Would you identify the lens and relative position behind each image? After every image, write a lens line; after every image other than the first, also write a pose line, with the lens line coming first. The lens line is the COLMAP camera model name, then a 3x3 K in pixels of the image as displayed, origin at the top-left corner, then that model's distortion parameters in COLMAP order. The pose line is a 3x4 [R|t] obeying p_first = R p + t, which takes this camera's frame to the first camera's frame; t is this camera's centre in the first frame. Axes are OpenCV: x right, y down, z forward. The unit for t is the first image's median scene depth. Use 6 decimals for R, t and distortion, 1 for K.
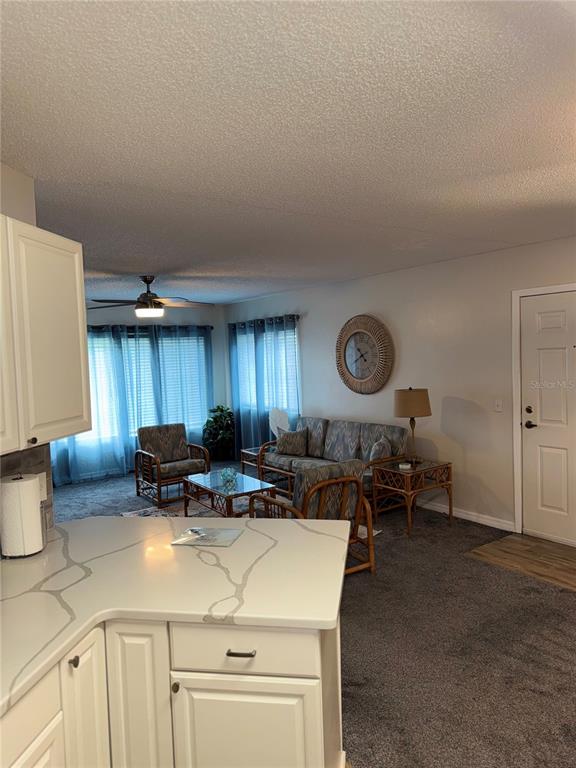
lens RADIAL K [[543.7, 0, 288.0], [0, 543.7, 384.0], [0, 0, 1]] dist [0.158179, -0.224165]
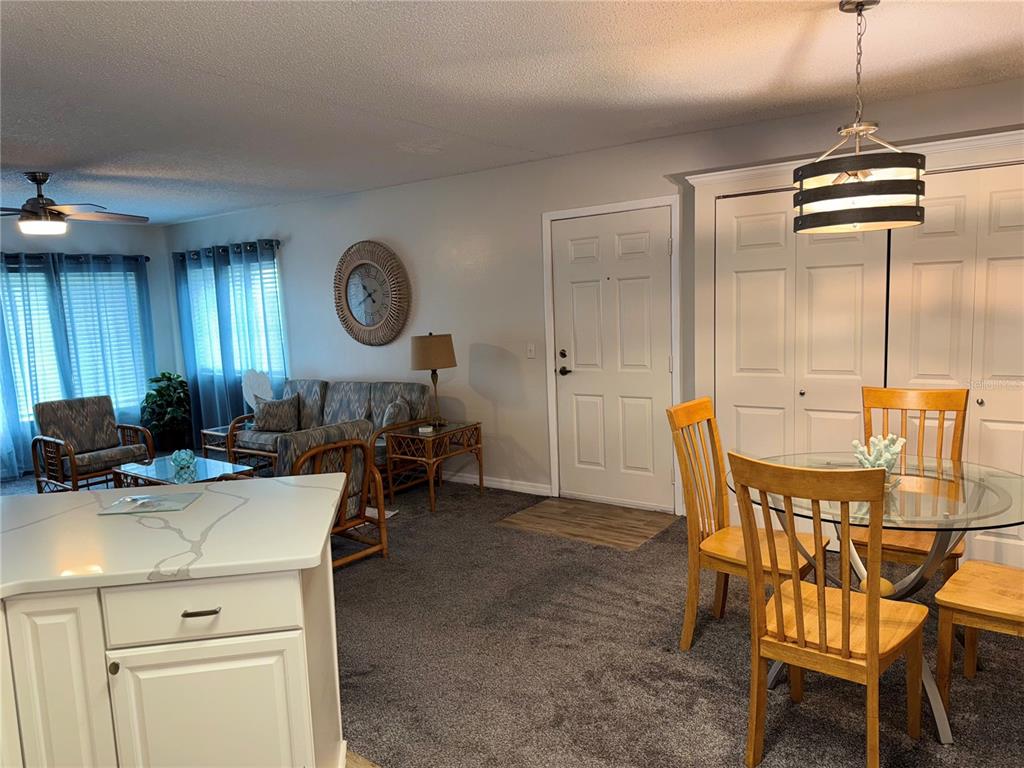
lens RADIAL K [[728.6, 0, 512.0], [0, 728.6, 384.0], [0, 0, 1]] dist [0.084734, -0.112134]
pose [[0.951143, -0.041552, 0.305943, 0.009663], [0.027192, 0.998326, 0.051050, 0.031881], [-0.307552, -0.040237, 0.950680, -0.048519]]
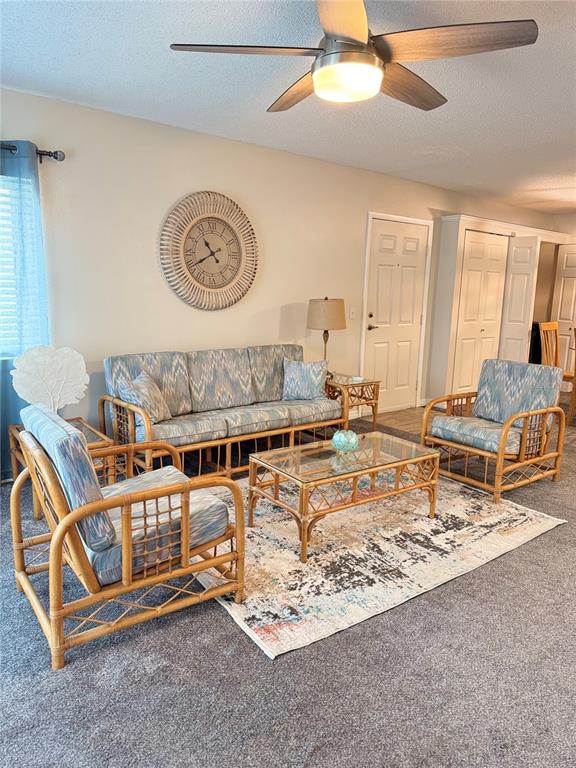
lens RADIAL K [[546.4, 0, 288.0], [0, 546.4, 384.0], [0, 0, 1]] dist [0.084734, -0.112134]
pose [[-0.047232, -0.135818, 0.989607, -0.731254], [0.030296, 0.990062, 0.137327, 0.024126], [-0.998424, 0.036468, -0.042648, 1.180971]]
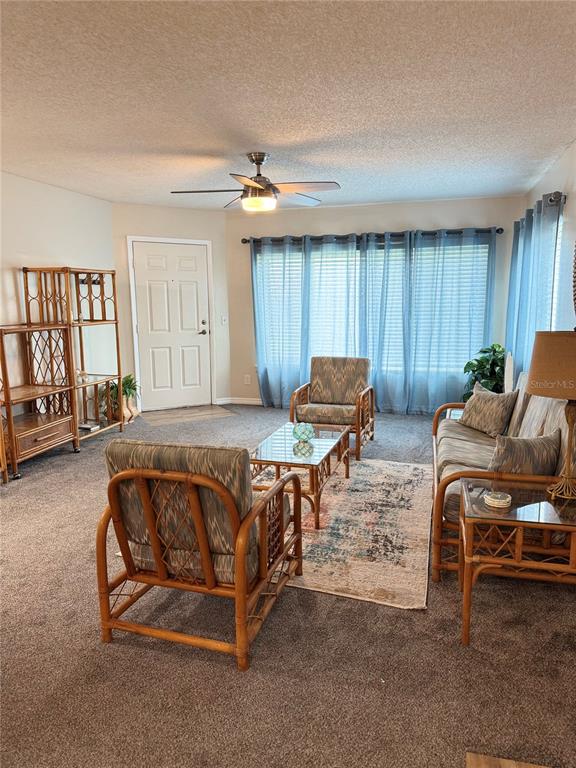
lens RADIAL K [[546.4, 0, 288.0], [0, 546.4, 384.0], [0, 0, 1]] dist [0.084734, -0.112134]
pose [[0.638620, 0.150068, -0.754748, 0.418451], [-0.058421, 0.987425, 0.146899, 0.002490], [0.767301, -0.049719, 0.639357, 0.567776]]
